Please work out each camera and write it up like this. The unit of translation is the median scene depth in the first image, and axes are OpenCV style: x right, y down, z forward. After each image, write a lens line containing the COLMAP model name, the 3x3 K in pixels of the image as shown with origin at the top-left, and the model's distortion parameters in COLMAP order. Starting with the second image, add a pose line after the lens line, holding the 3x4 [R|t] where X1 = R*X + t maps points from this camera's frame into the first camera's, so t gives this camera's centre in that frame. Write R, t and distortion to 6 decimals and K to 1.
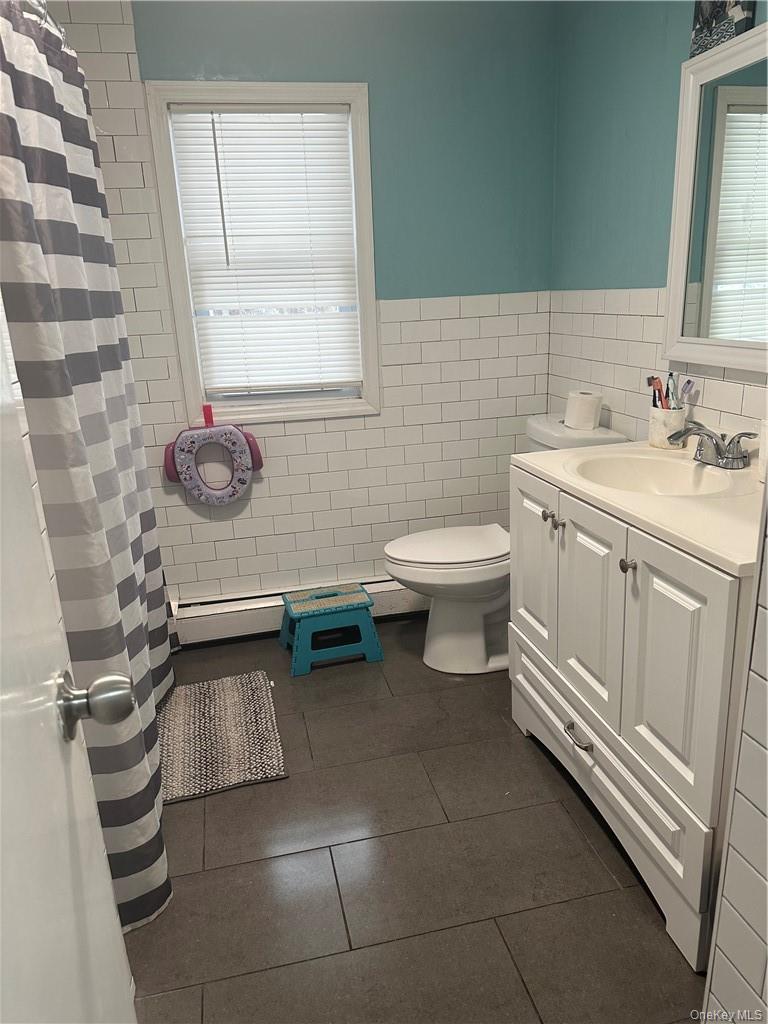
lens RADIAL K [[738.9, 0, 383.4], [0, 738.9, 529.9], [0, 0, 1]] dist [0.082584, -0.088427]
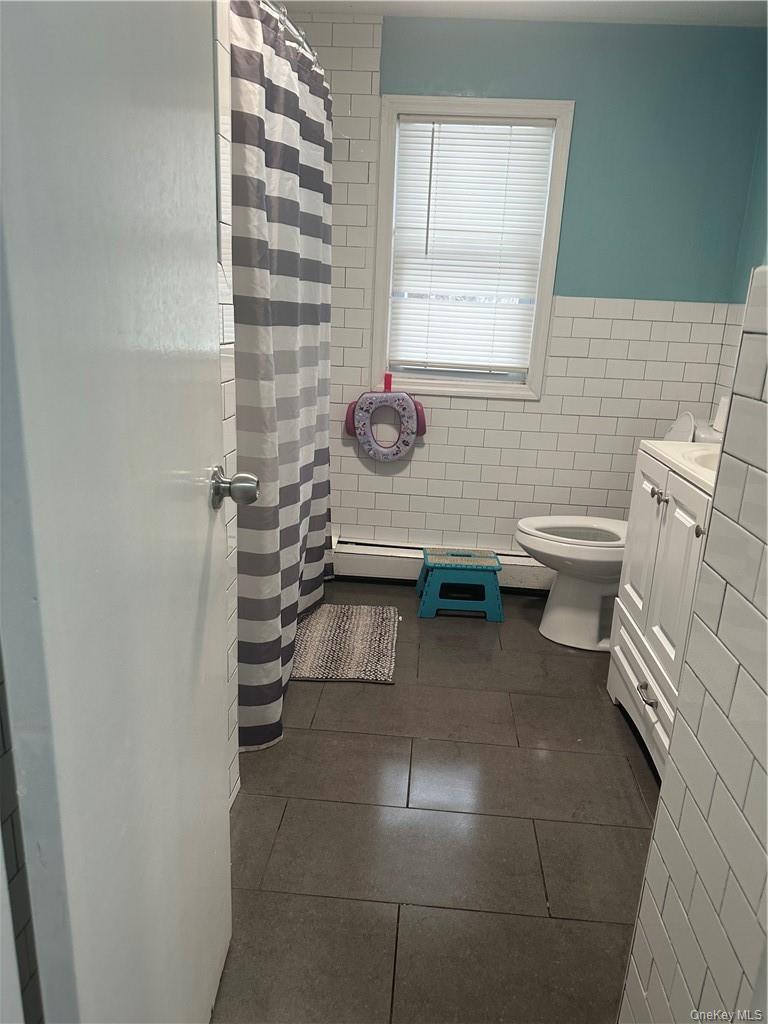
lens RADIAL K [[719.3, 0, 376.5], [0, 719.3, 518.2], [0, 0, 1]] dist [0.114215, -0.164987]
pose [[0.953603, 0.167858, -0.249928, 0.067468], [-0.171988, 0.985084, 0.005384, 0.053656], [0.247104, 0.037850, 0.968249, -0.091488]]
